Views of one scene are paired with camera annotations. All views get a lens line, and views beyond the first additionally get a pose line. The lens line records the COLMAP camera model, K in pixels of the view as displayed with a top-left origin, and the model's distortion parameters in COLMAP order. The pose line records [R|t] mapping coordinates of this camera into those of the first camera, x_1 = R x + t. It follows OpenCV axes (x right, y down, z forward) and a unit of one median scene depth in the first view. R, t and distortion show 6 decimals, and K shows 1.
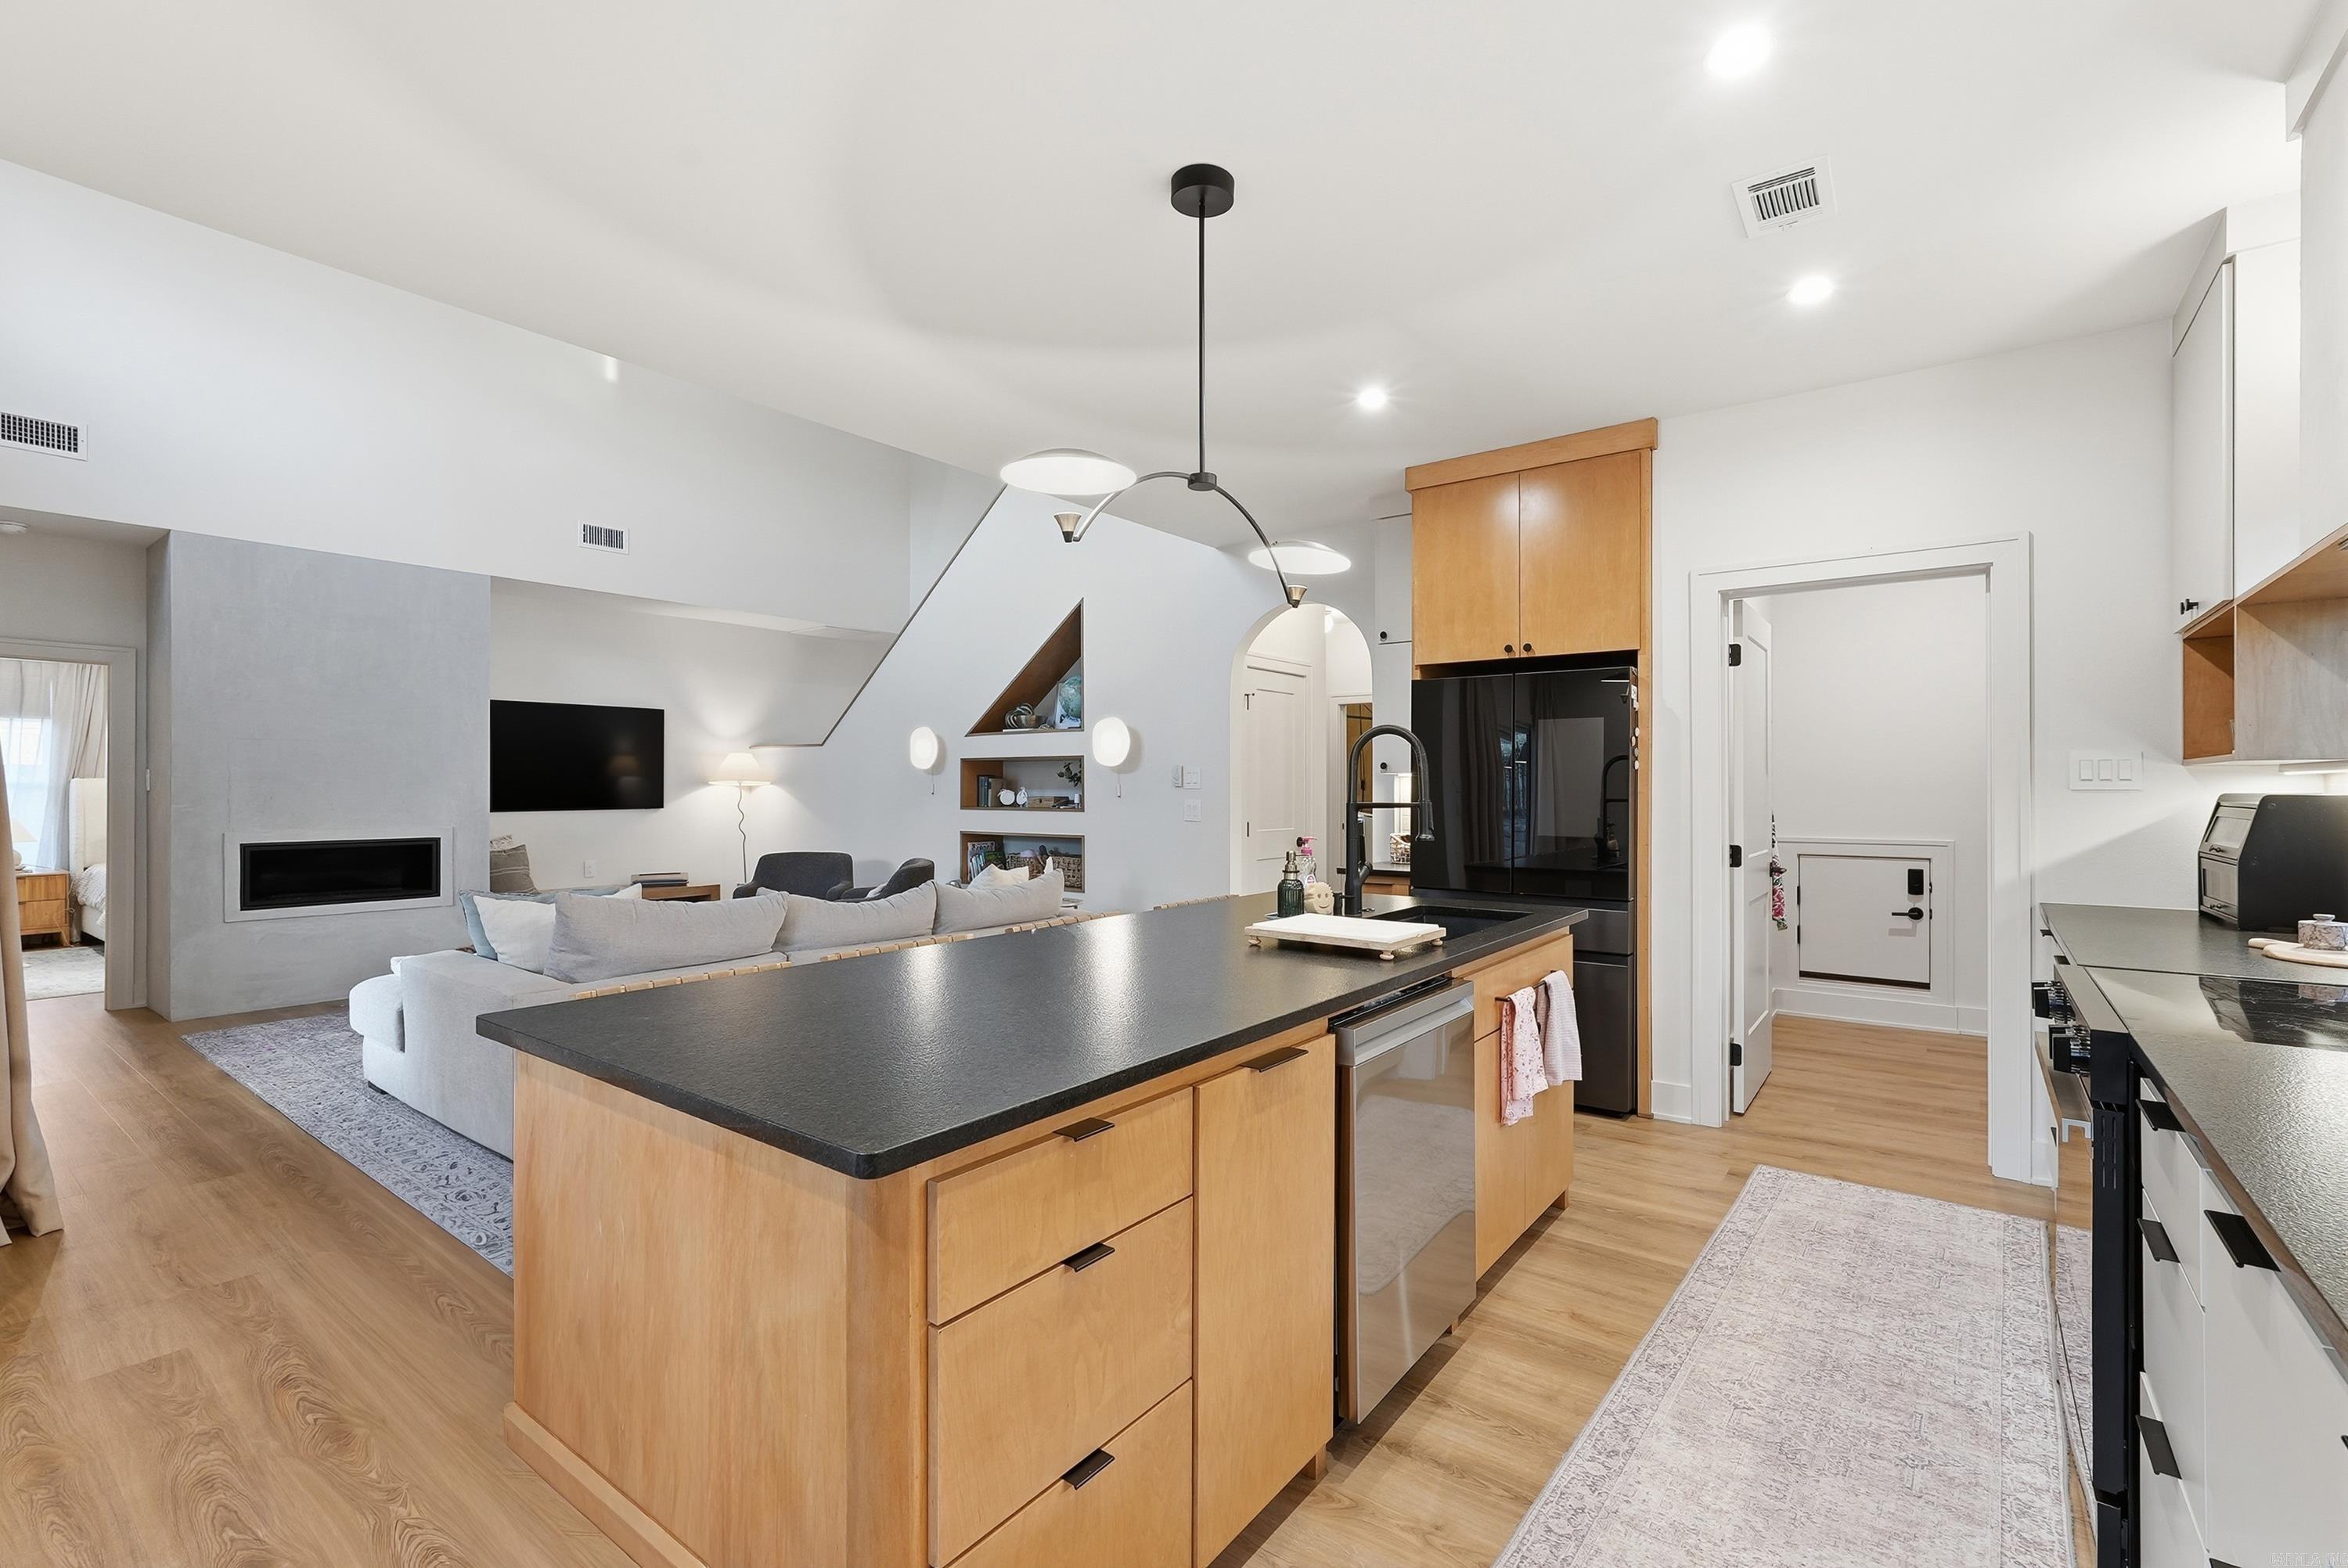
lens RADIAL K [[1033.5, 0, 1174.0], [0, 1033.5, 784.0], [0, 0, 1]] dist [-0.021288, 0.011994]
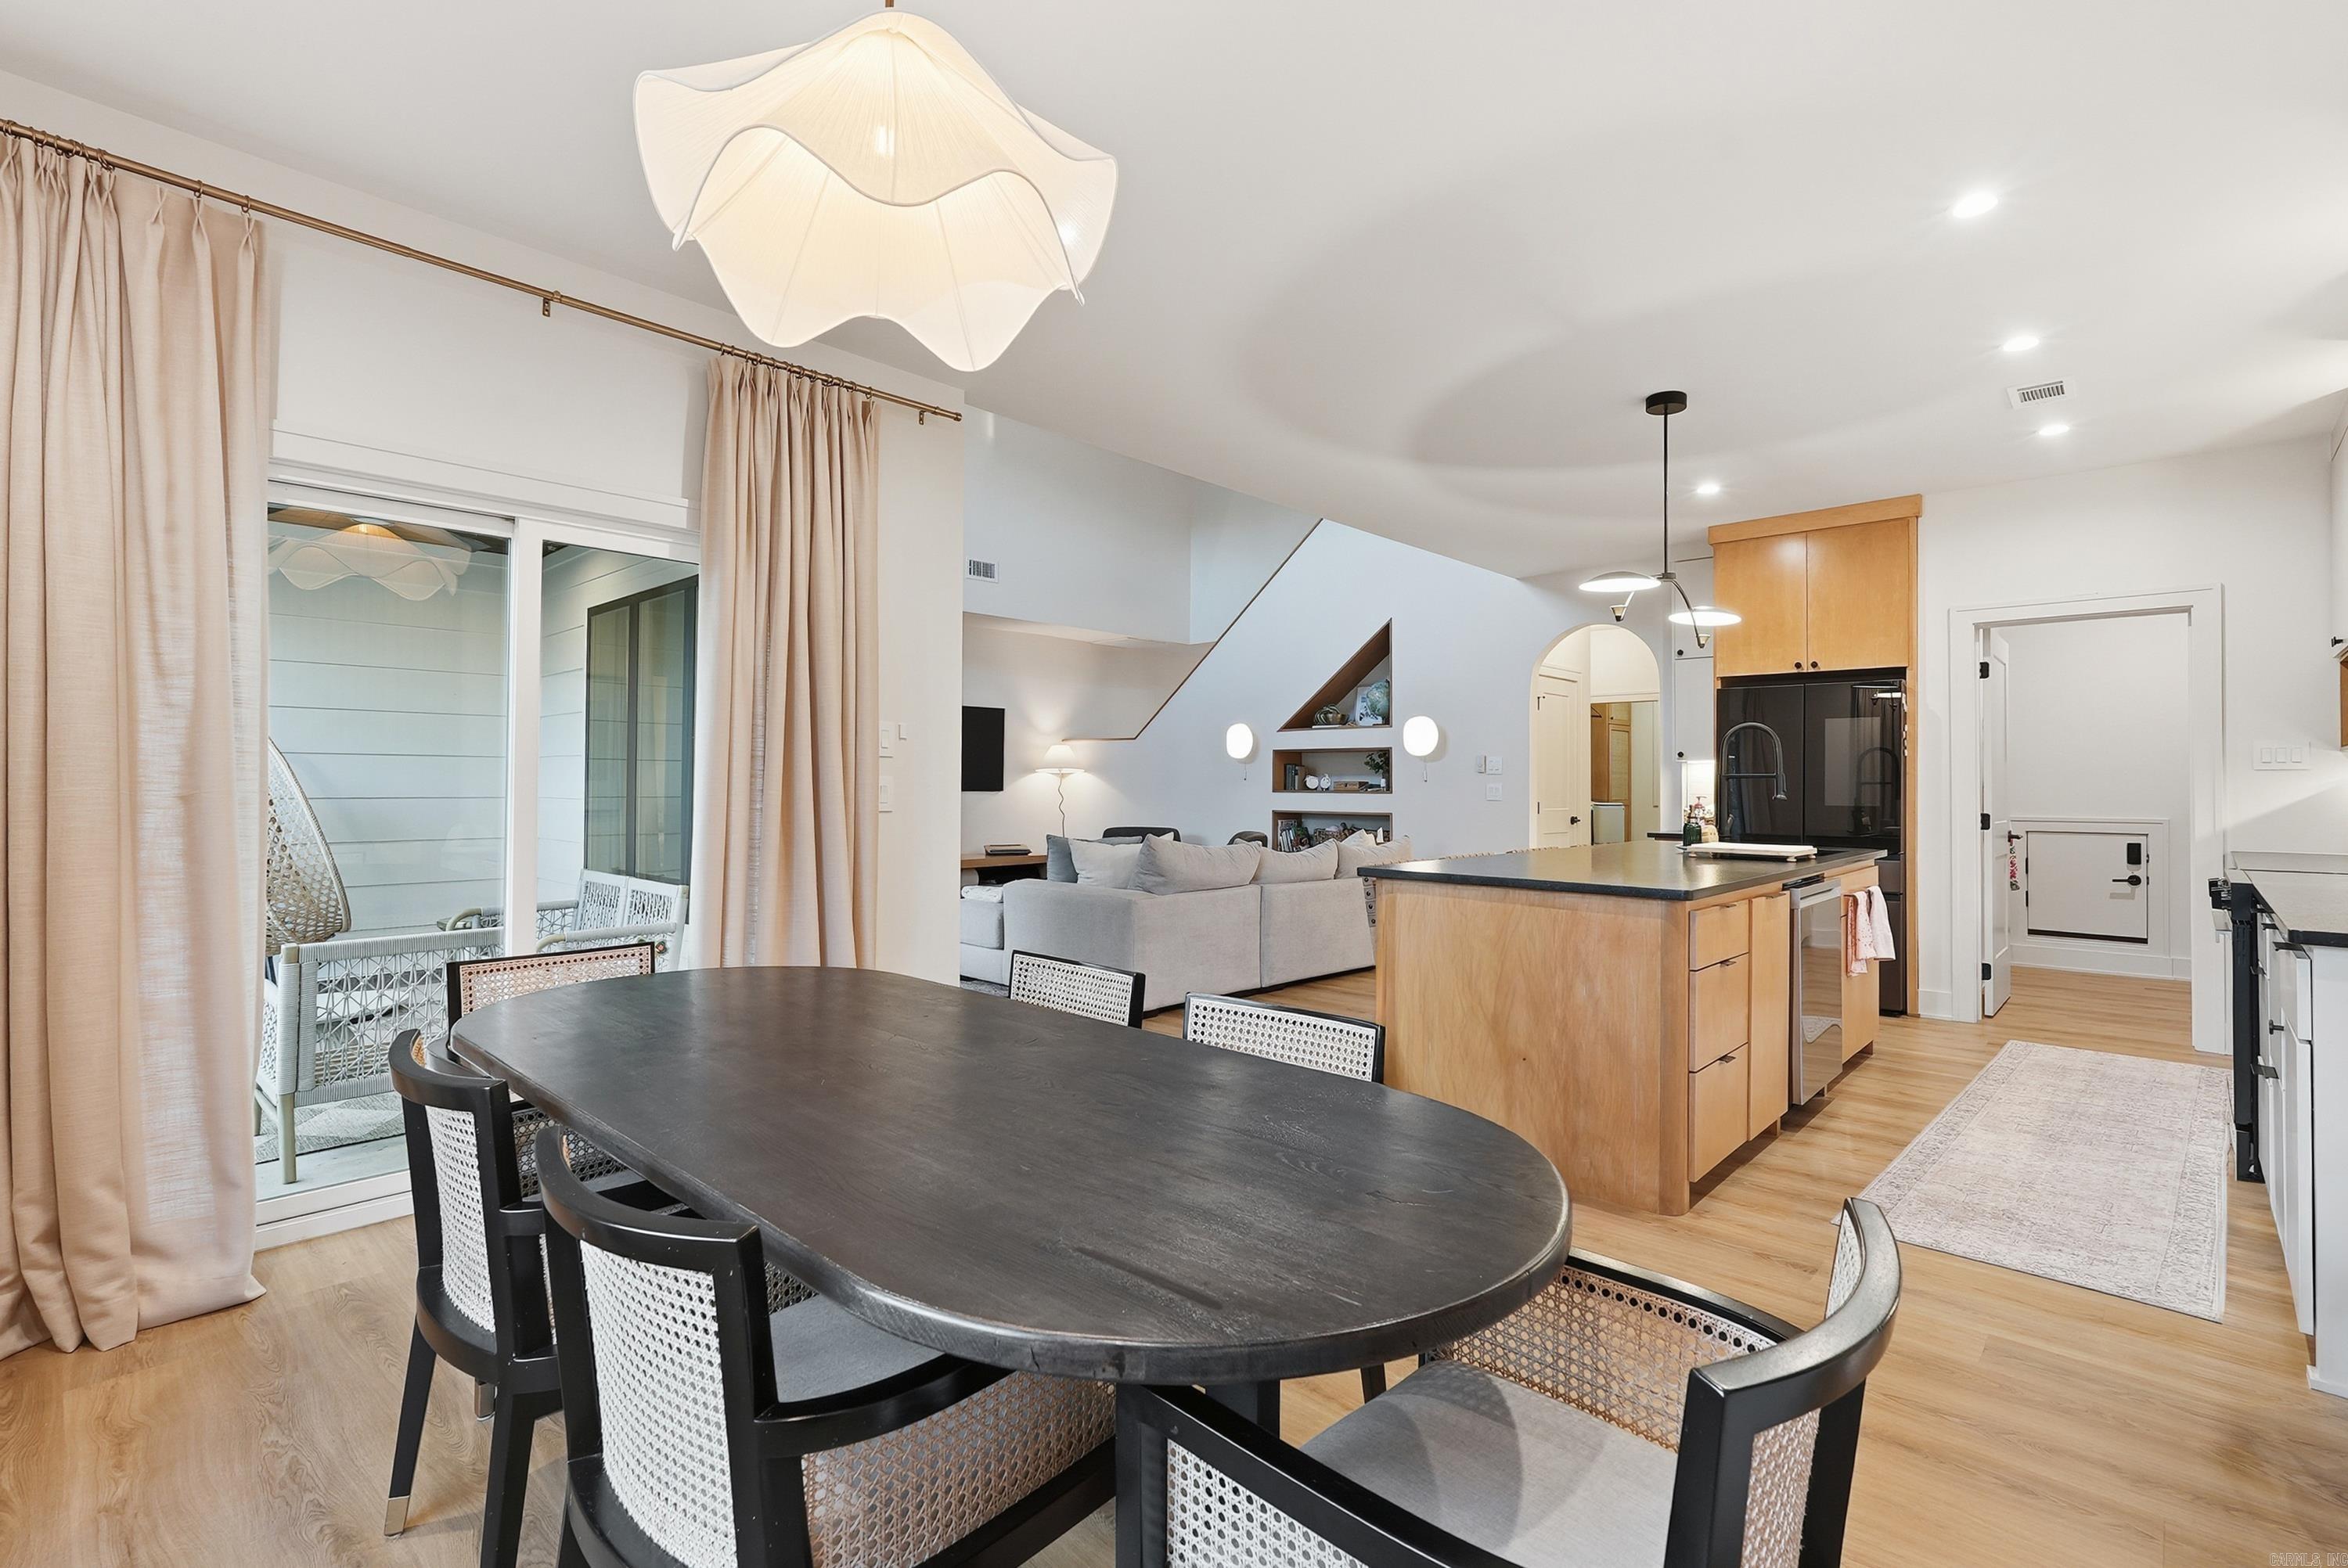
lens RADIAL K [[1079.3, 0, 1180.8], [0, 1079.3, 769.4], [0, 0, 1]] dist [-0.013902, 0.009554]
pose [[0.994869, 0.004841, -0.101058, -0.326034], [-0.006080, 0.999910, -0.011955, 0.024229], [0.100991, 0.012508, 0.994809, -0.456629]]
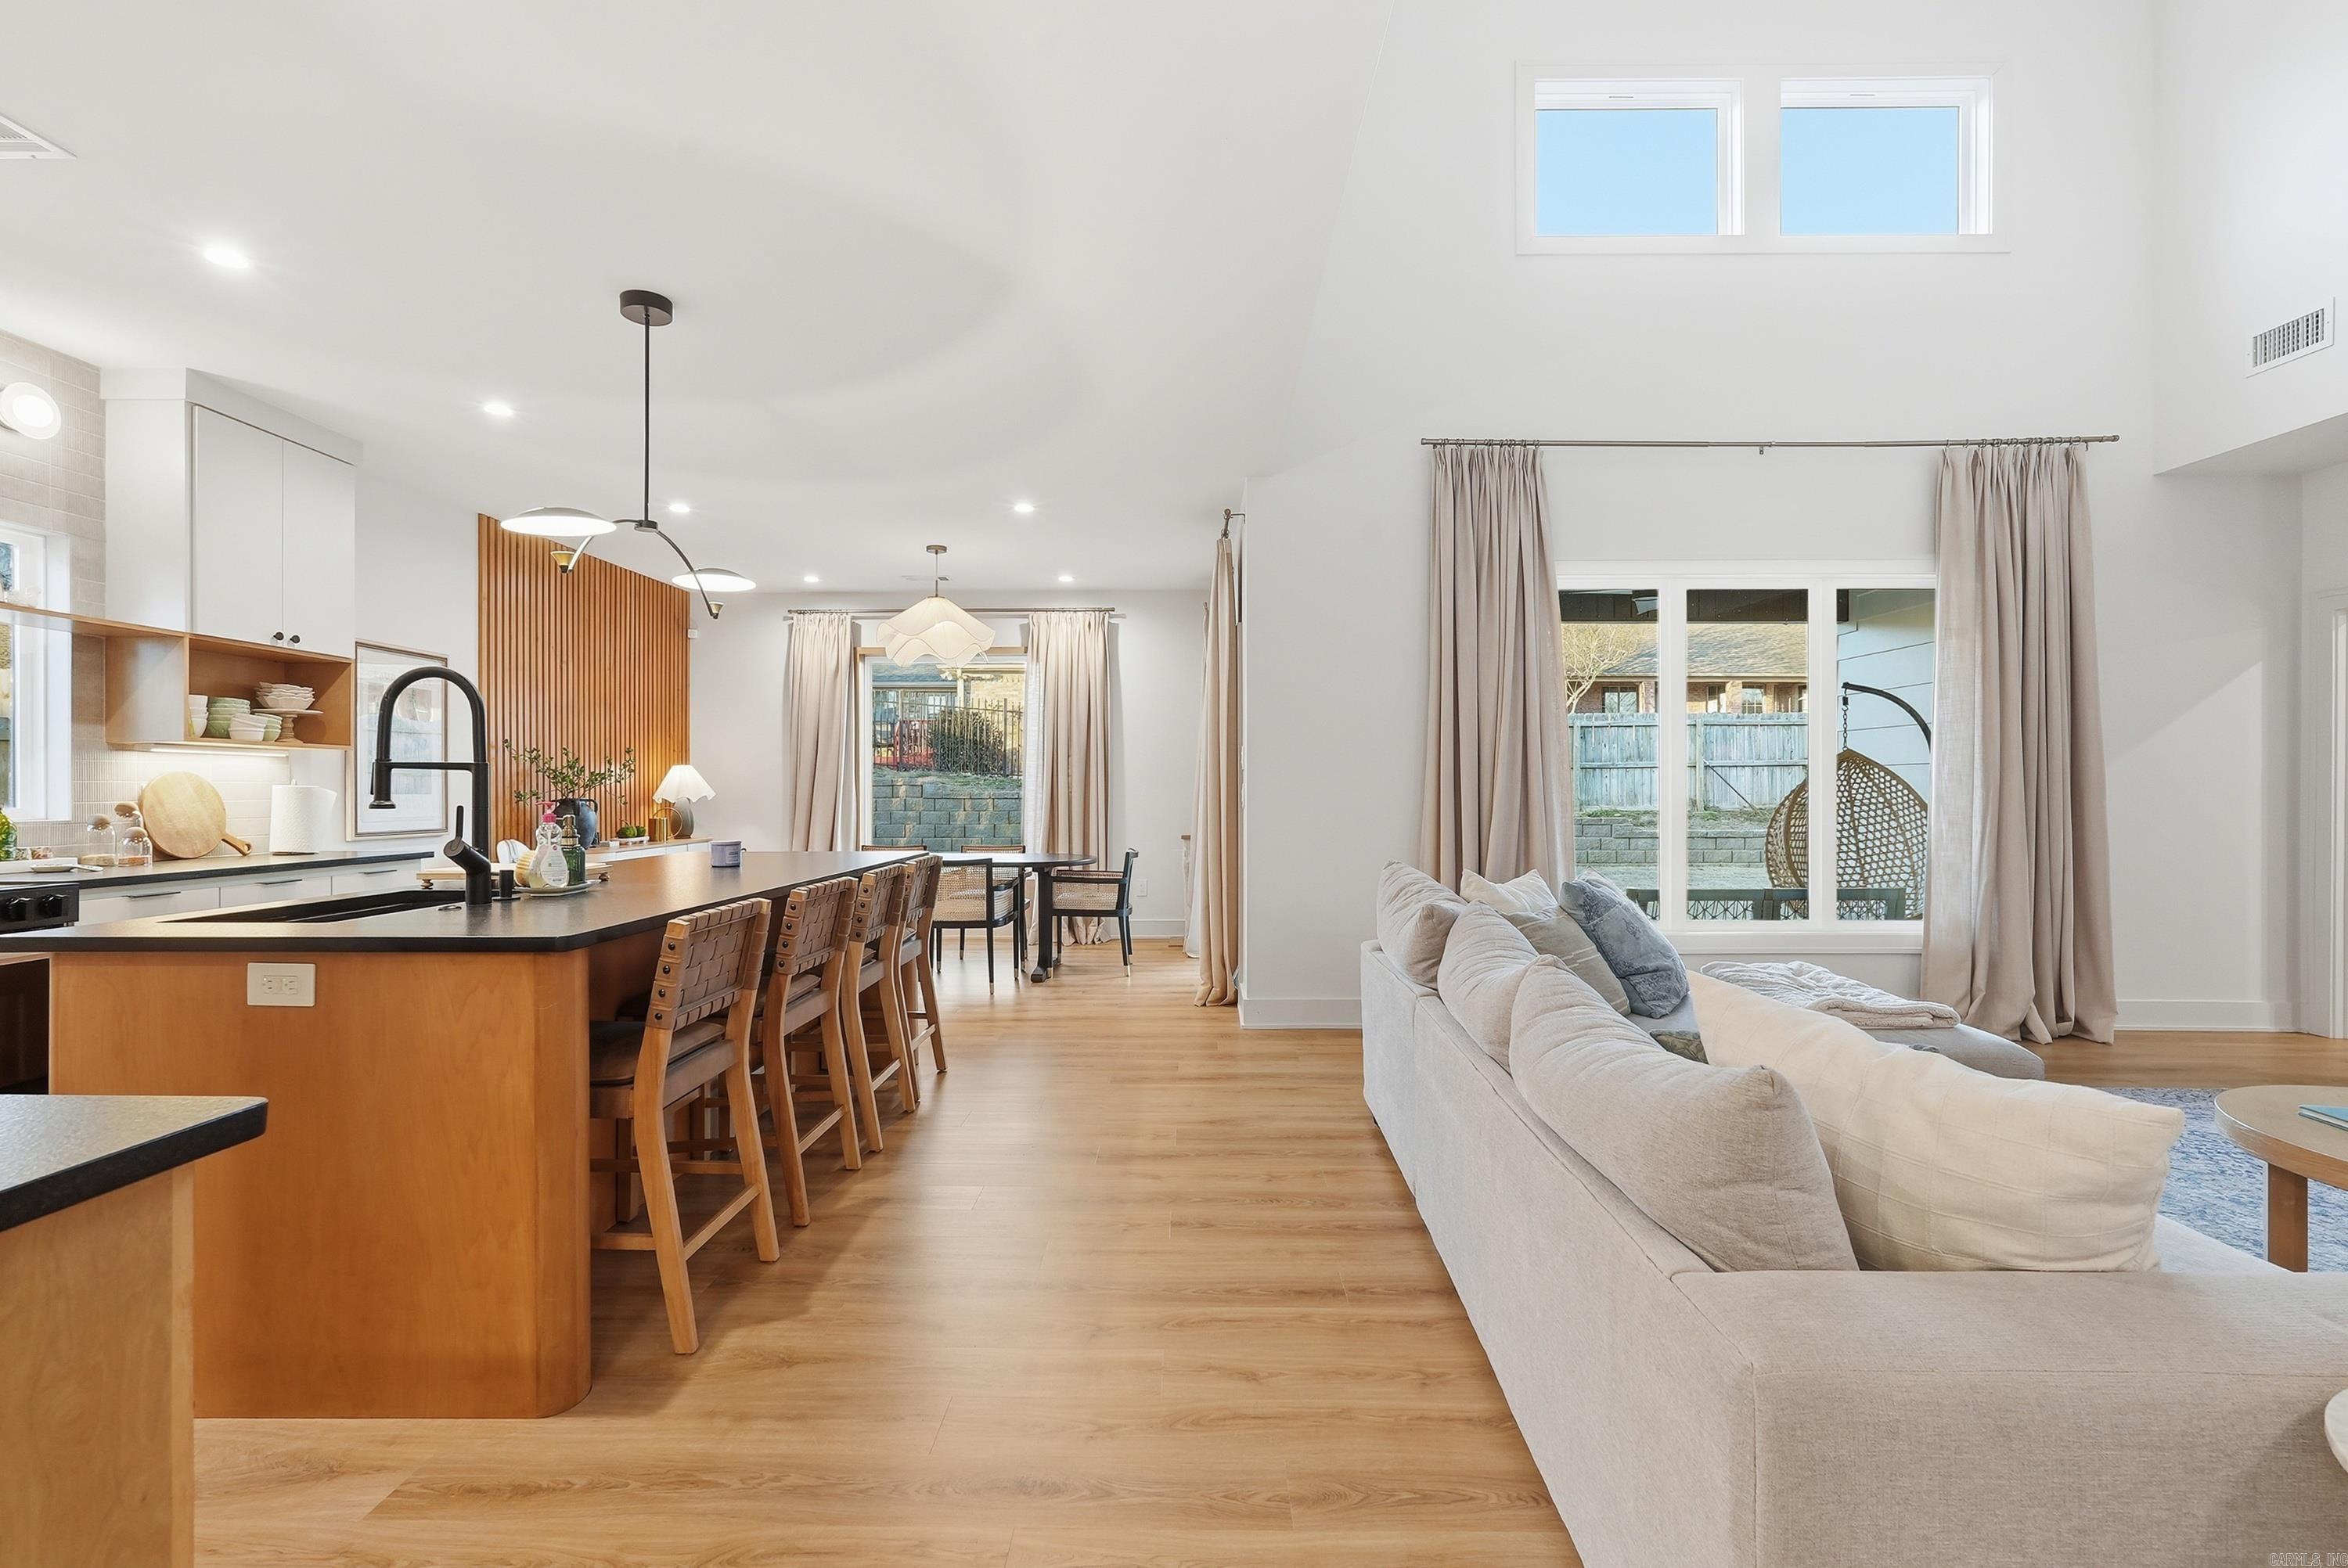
lens RADIAL K [[1044.1, 0, 1174.8], [0, 1044.1, 784.0], [0, 0, 1]] dist [-0.015961, 0.009259]
pose [[-0.806664, -0.000544, -0.591010, 0.153161], [0.002648, 0.999986, -0.004535, 0.028082], [0.591004, -0.005223, -0.806651, 1.408739]]
